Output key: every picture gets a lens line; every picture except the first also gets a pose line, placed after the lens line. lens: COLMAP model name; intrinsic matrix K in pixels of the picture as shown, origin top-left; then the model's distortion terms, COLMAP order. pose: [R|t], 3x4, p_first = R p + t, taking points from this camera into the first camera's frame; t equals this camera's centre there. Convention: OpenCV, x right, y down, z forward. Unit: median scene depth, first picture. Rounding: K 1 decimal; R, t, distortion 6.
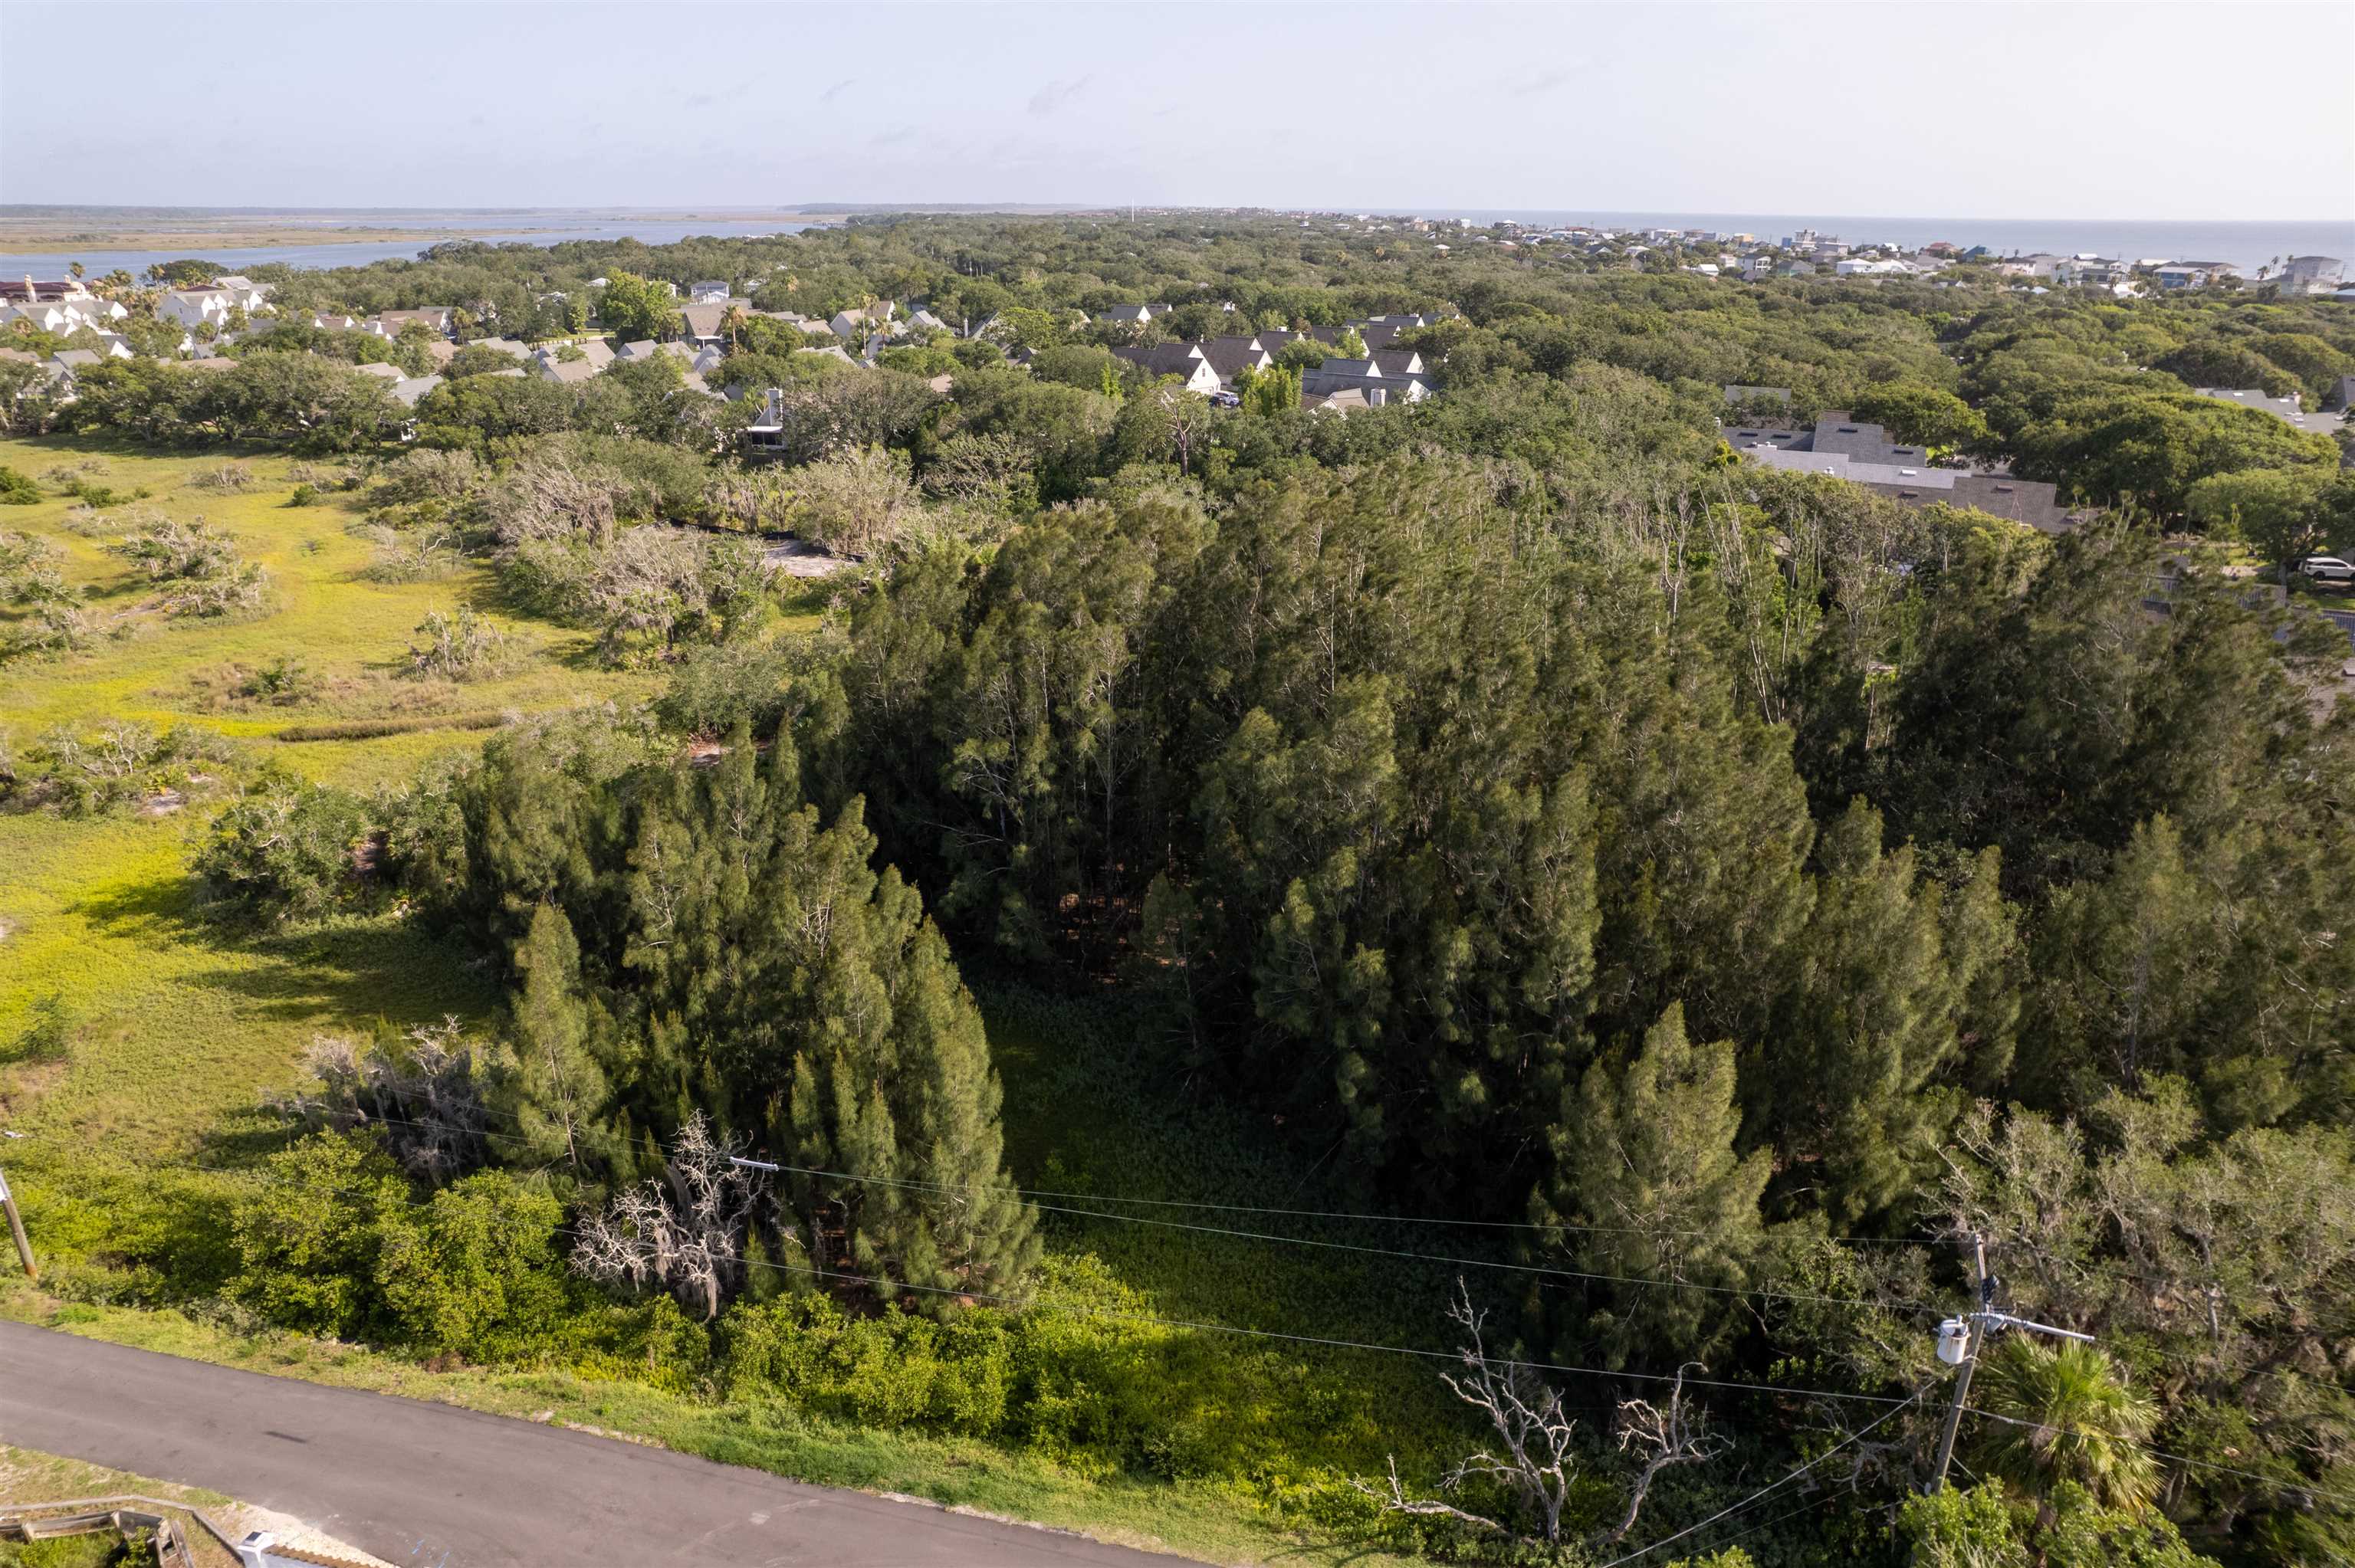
lens RADIAL K [[1535.9, 0, 1196.1], [0, 1535.9, 782.4], [0, 0, 1]] dist [-0.092500, 0.084440]
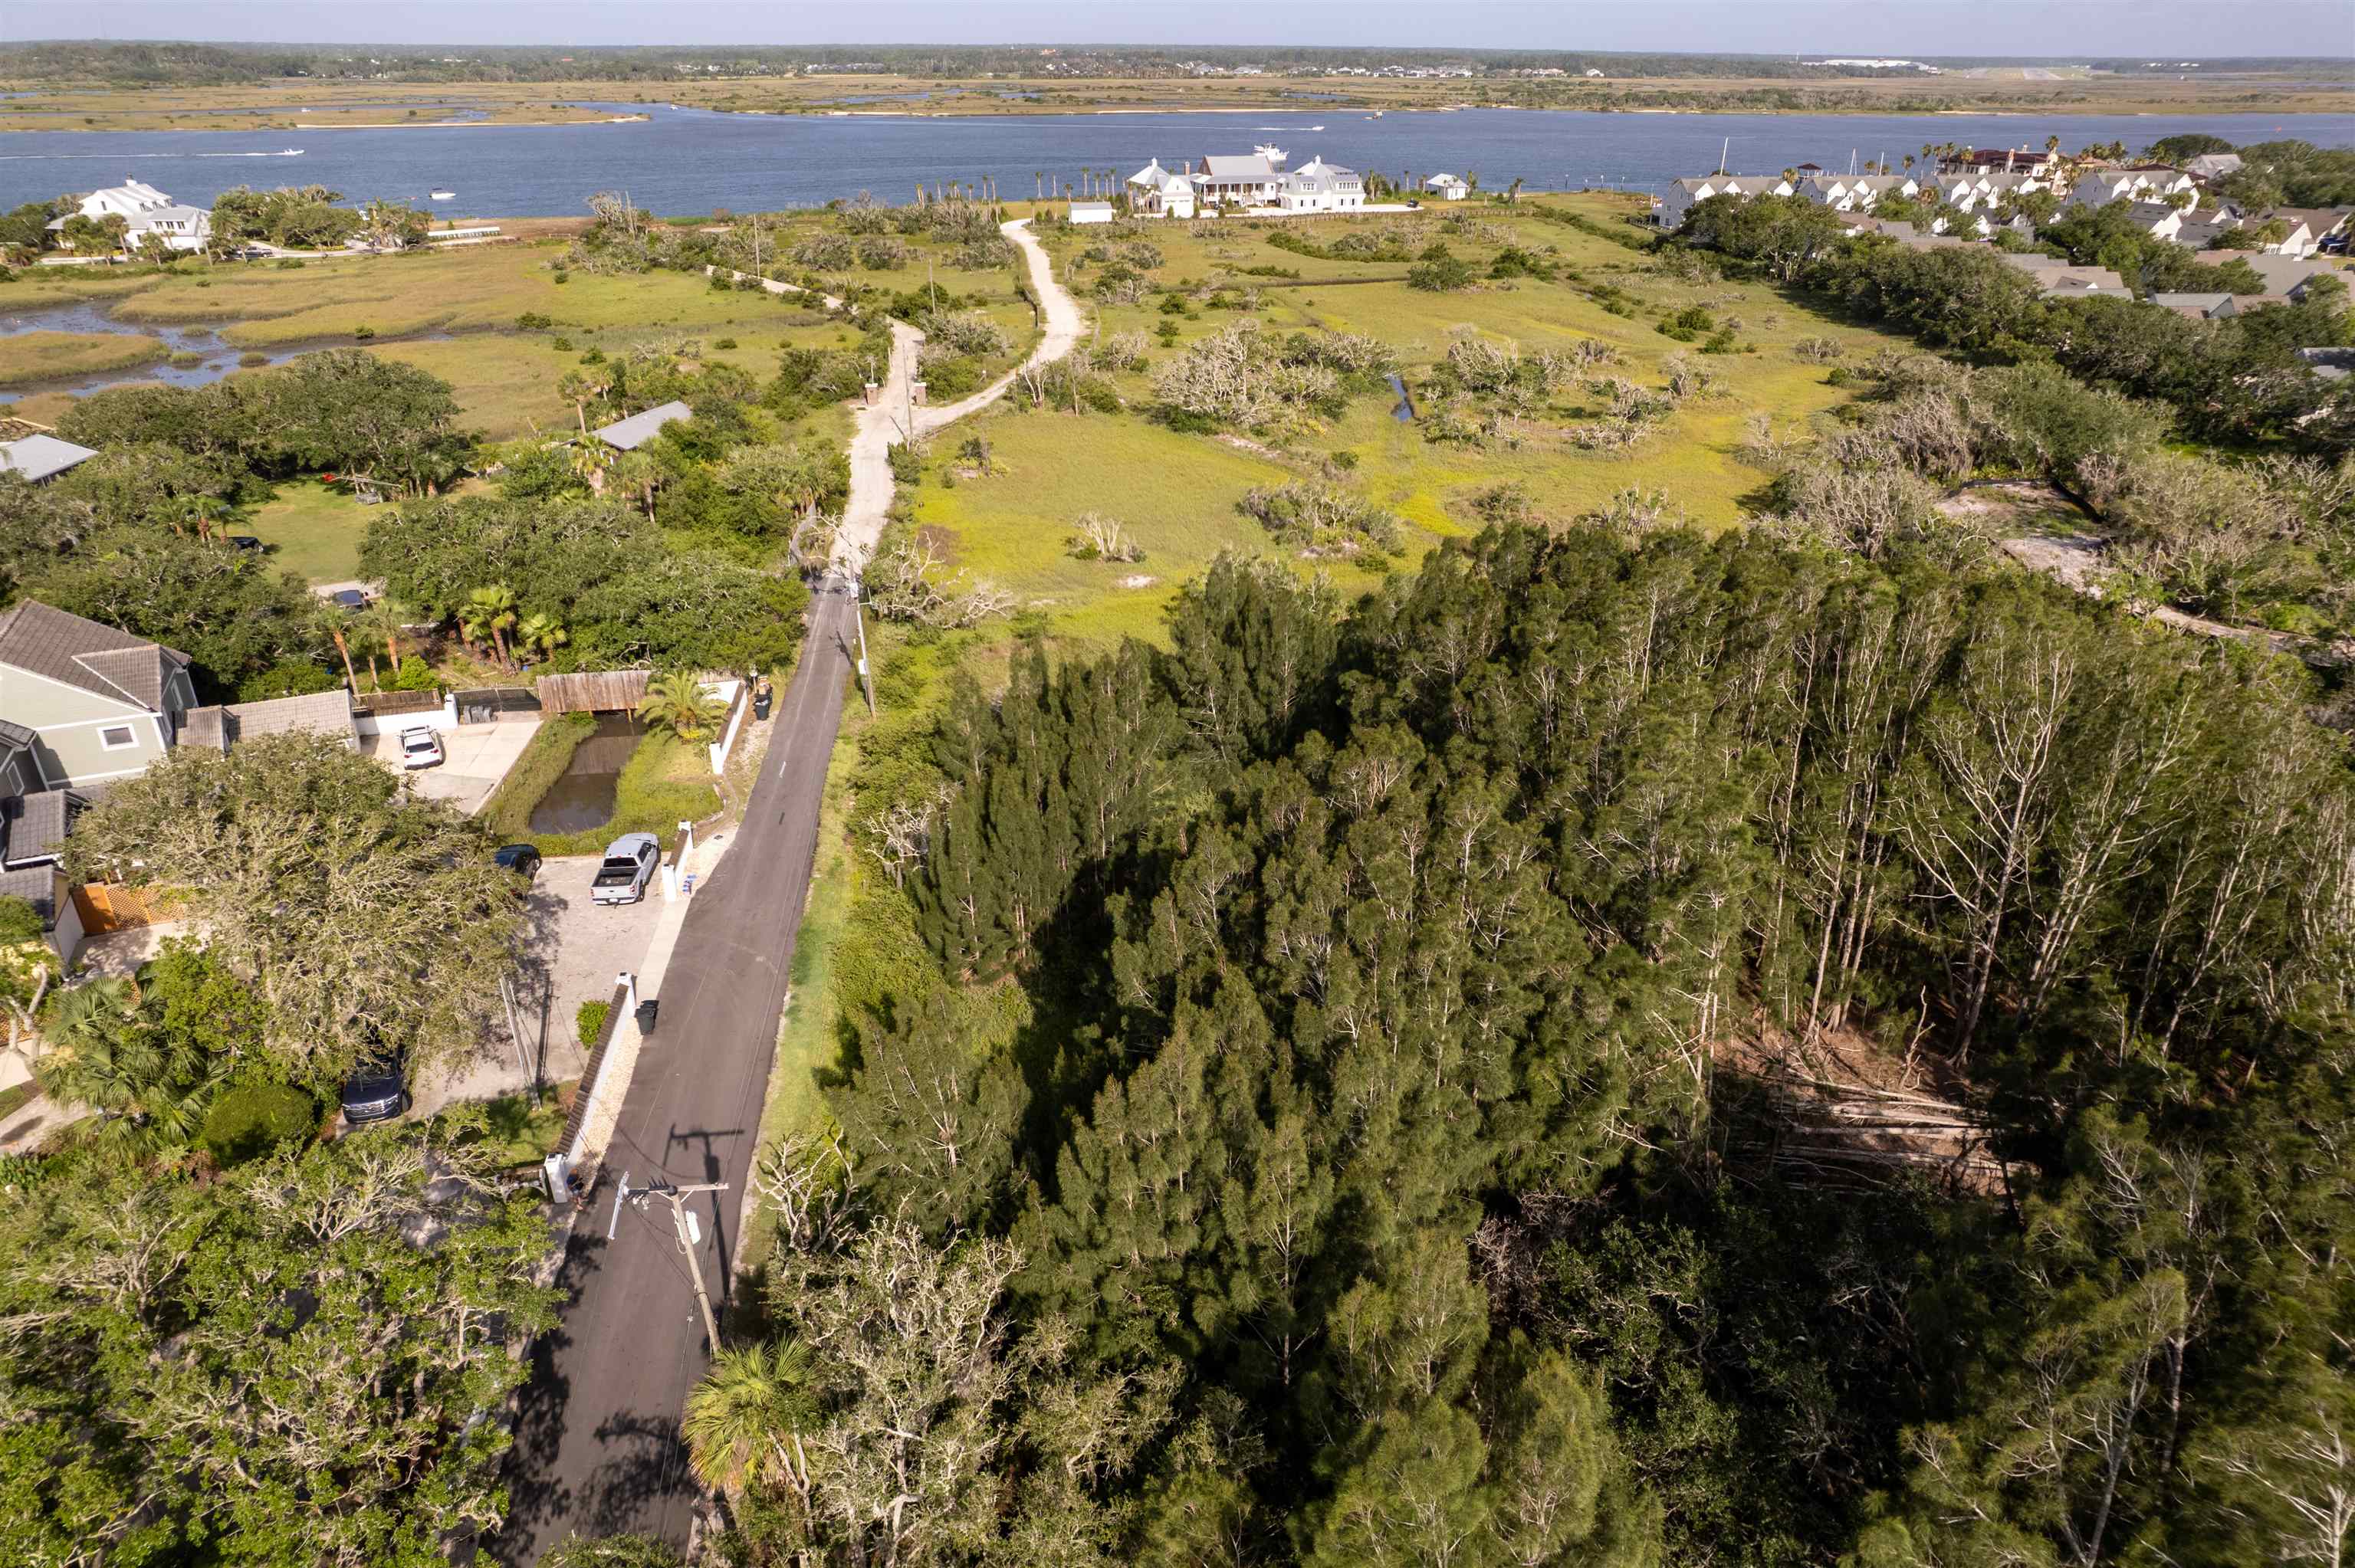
lens RADIAL K [[1517.0, 0, 1187.4], [0, 1517.0, 793.8], [0, 0, 1]] dist [-0.103201, 0.094864]
pose [[0.344000, 0.422222, -0.838685, 0.593763], [-0.340192, 0.888556, 0.307794, -0.186255], [0.875176, 0.179433, 0.449300, 0.285507]]
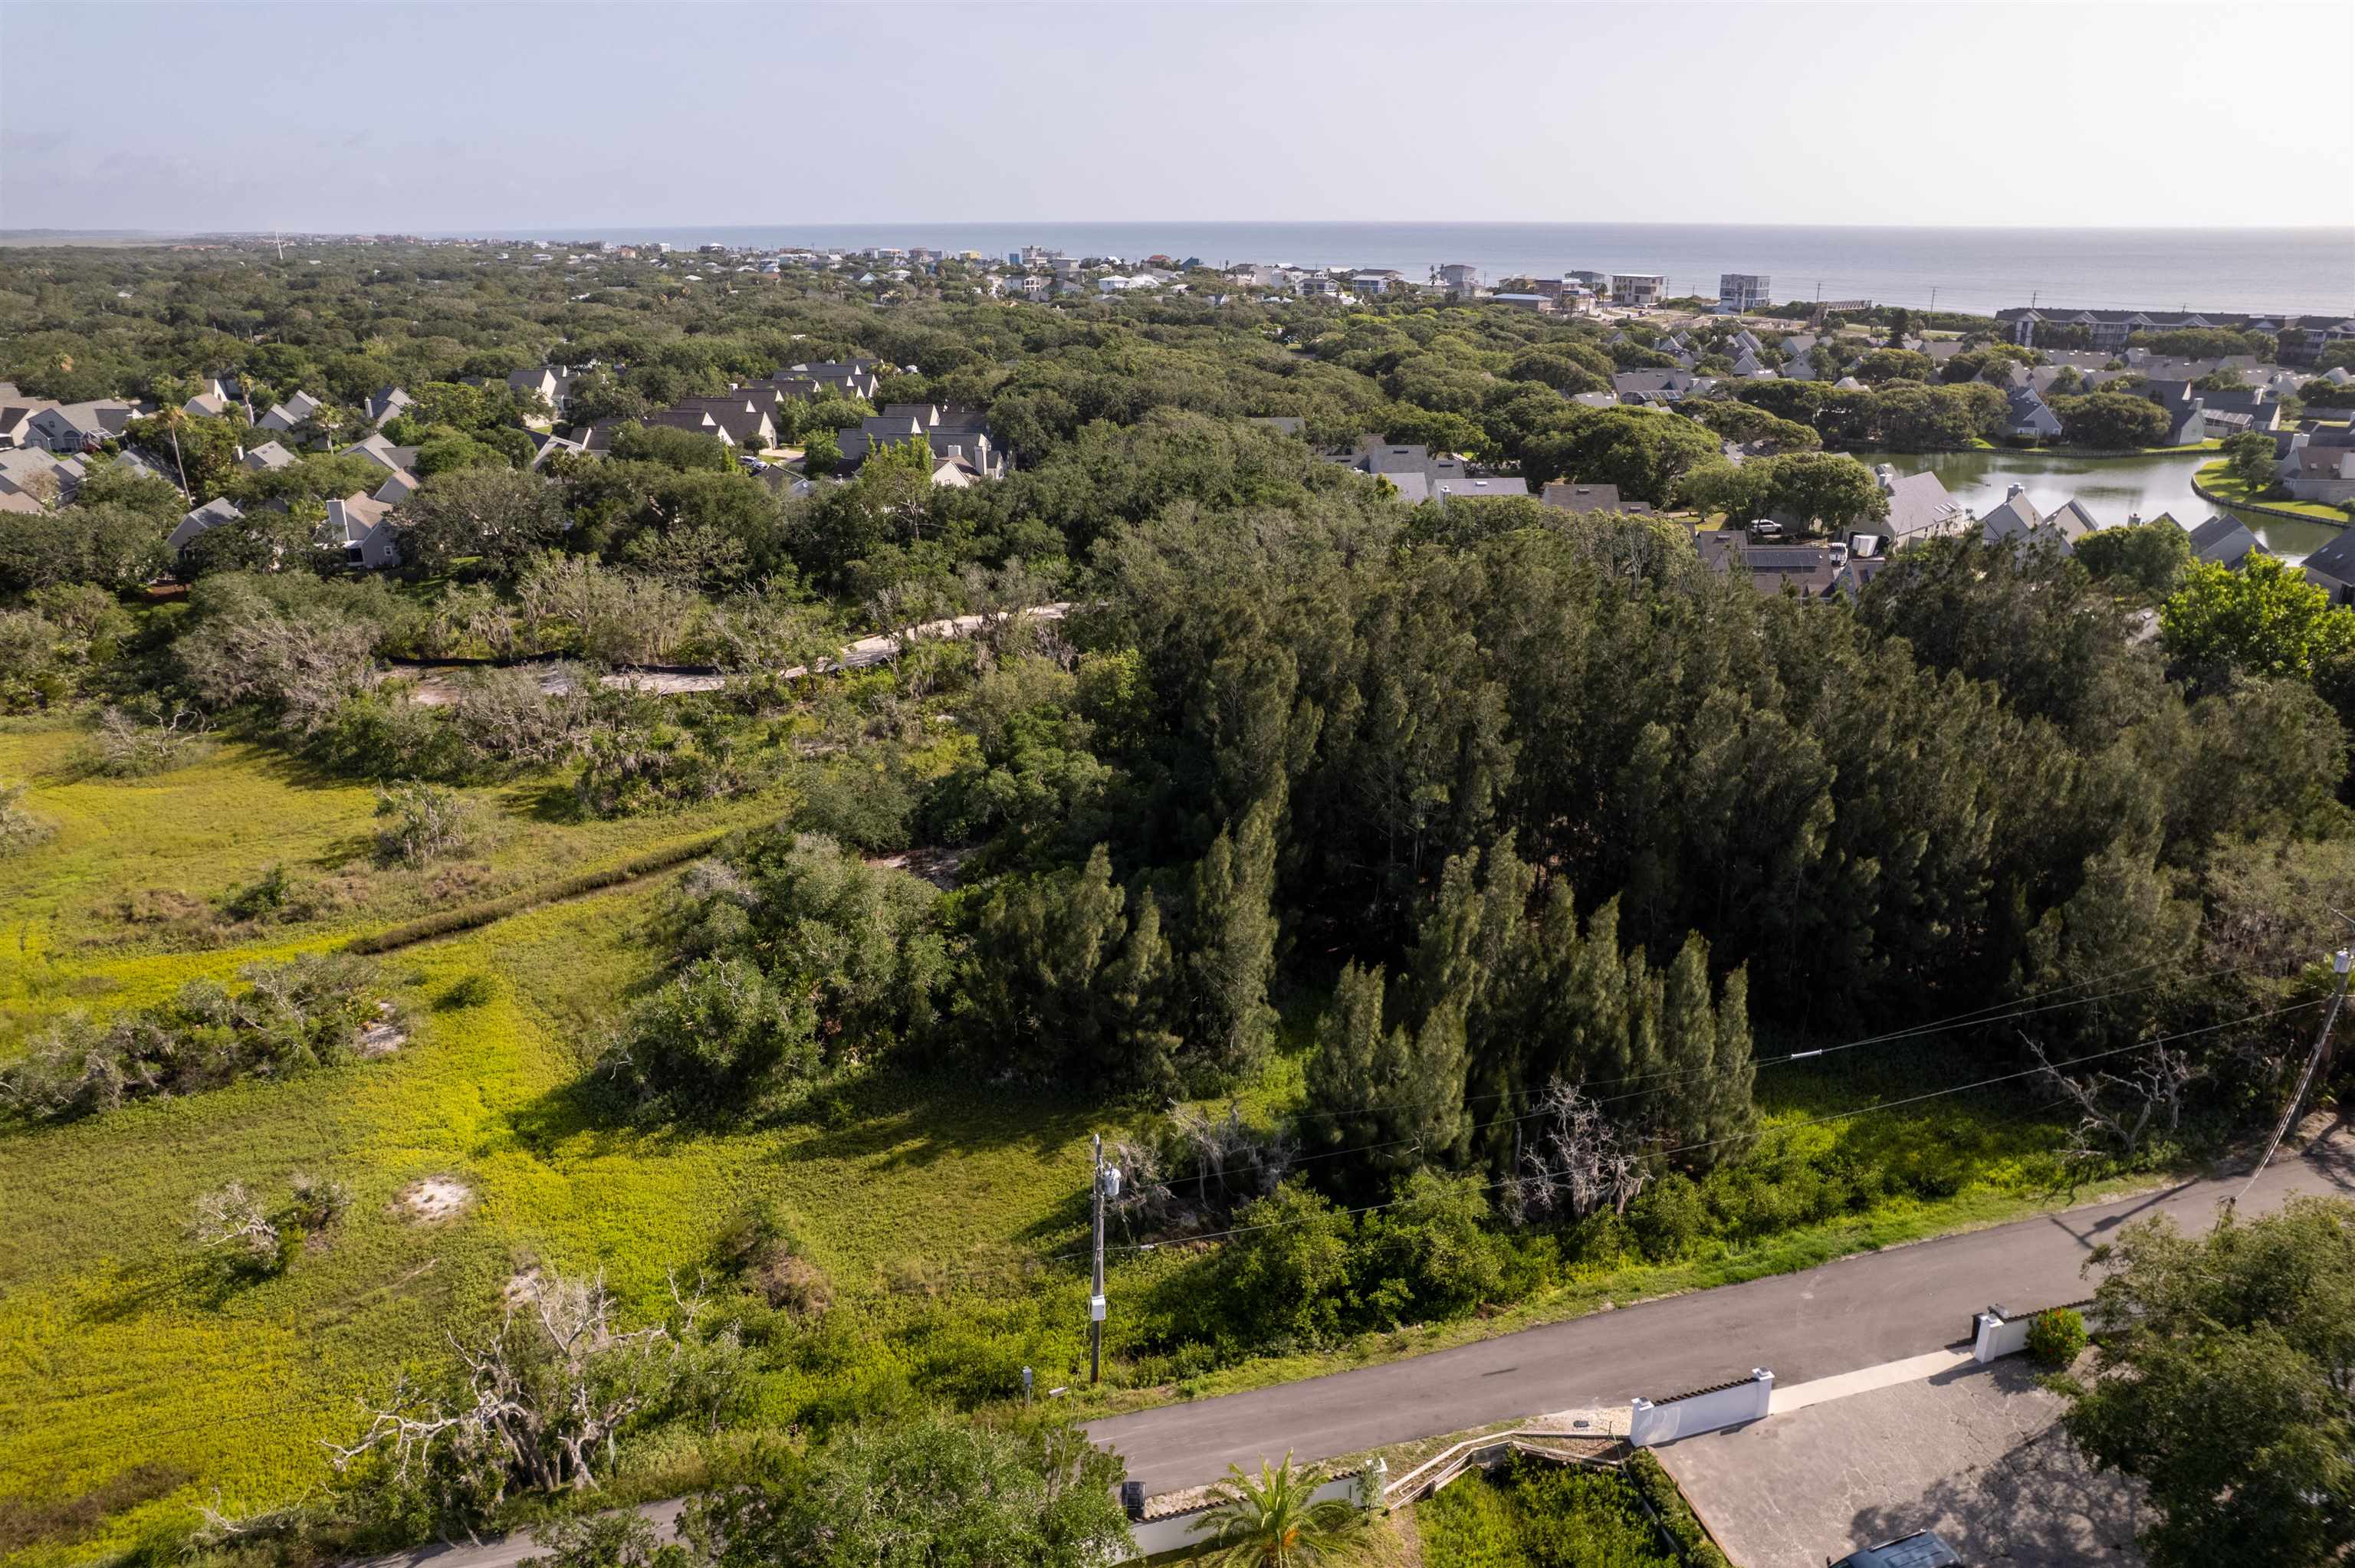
lens RADIAL K [[1559.4, 0, 1202.7], [0, 1559.4, 773.5], [0, 0, 1]] dist [-0.052452, 0.024501]
pose [[0.871246, -0.171999, 0.459725, -0.660405], [0.180642, 0.983218, 0.025512, -0.076804], [-0.456398, 0.060818, 0.887695, -0.051391]]
